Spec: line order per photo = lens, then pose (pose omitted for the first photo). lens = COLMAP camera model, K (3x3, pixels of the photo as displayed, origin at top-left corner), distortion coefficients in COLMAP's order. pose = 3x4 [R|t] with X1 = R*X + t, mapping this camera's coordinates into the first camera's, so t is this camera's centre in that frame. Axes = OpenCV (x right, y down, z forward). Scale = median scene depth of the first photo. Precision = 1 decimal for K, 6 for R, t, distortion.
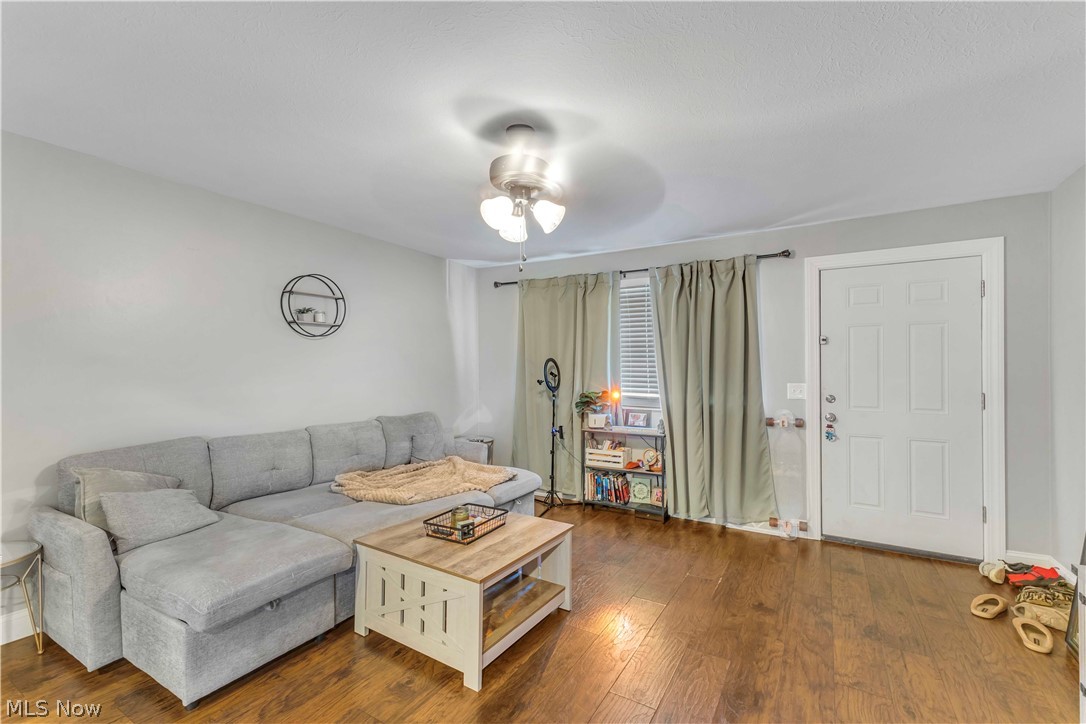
lens RADIAL K [[482.0, 0, 544.0], [0, 482.0, 362.4], [0, 0, 1]] dist [0.009355, 0.000682]
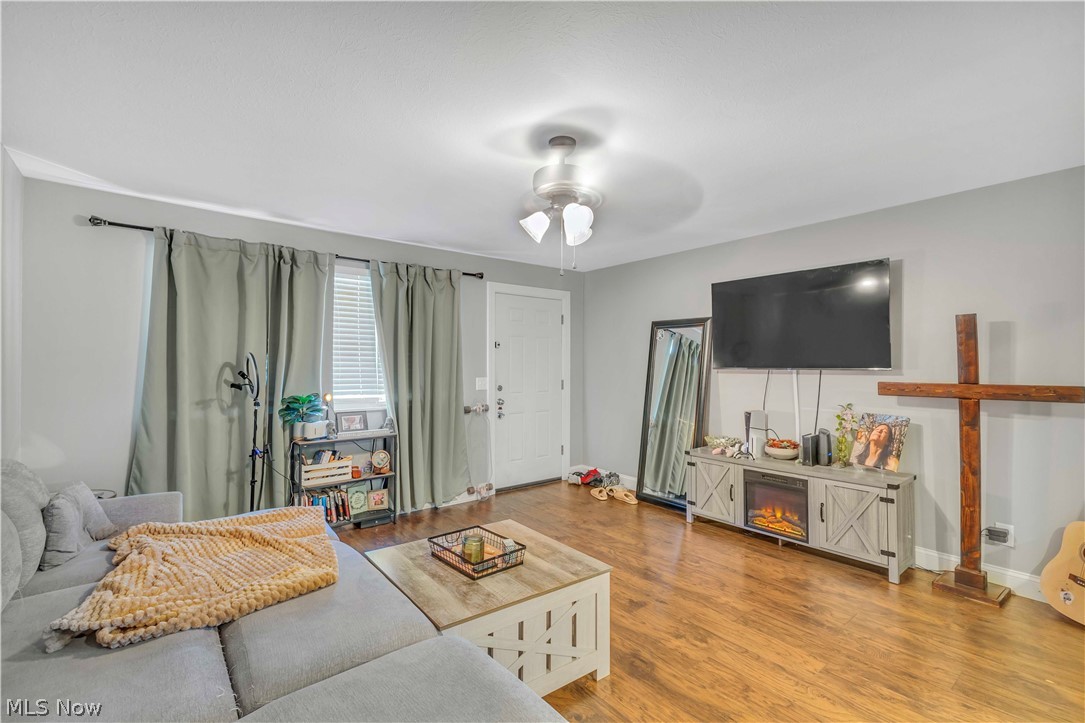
lens RADIAL K [[481.6, 0, 543.0], [0, 481.6, 360.1], [0, 0, 1]] dist [0.009355, 0.000682]
pose [[0.342201, 0.006432, 0.939605, -0.612095], [-0.010301, 0.999942, -0.003094, -0.000339], [-0.939570, -0.008620, 0.342247, 0.404091]]
